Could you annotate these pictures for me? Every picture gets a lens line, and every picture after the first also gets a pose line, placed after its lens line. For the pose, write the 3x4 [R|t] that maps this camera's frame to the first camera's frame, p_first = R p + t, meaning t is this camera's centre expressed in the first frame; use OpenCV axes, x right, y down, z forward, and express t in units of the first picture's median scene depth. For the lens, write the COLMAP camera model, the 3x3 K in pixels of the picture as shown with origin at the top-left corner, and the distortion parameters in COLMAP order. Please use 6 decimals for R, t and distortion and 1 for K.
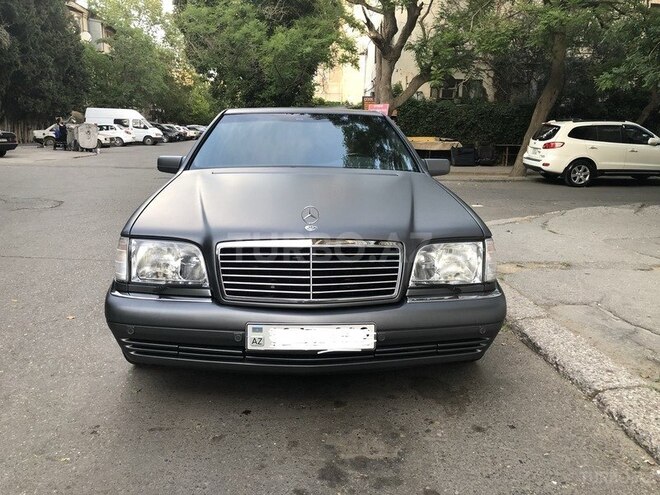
lens RADIAL K [[539.8, 0, 325.9], [0, 539.8, 246.7], [0, 0, 1]] dist [0.015953, -0.012328]
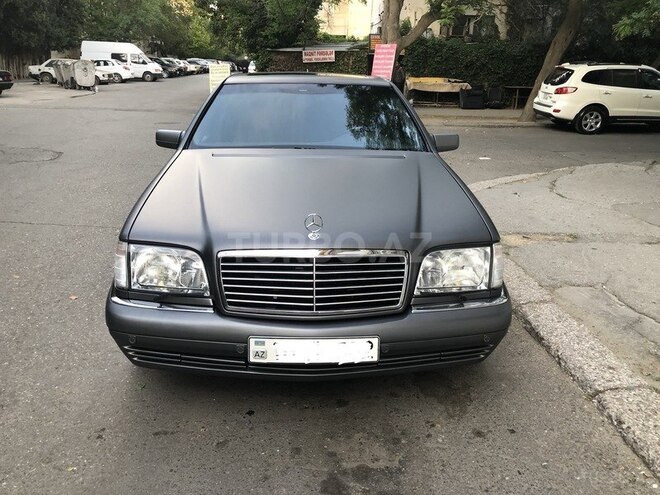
lens RADIAL K [[539.8, 0, 329.1], [0, 539.8, 244.0], [0, 0, 1]] dist [0.015953, -0.012328]
pose [[0.999979, 0.006325, -0.001262, 0.000348], [-0.006140, 0.993492, 0.113736, -0.108872], [0.001974, -0.113726, 0.993510, 0.027309]]
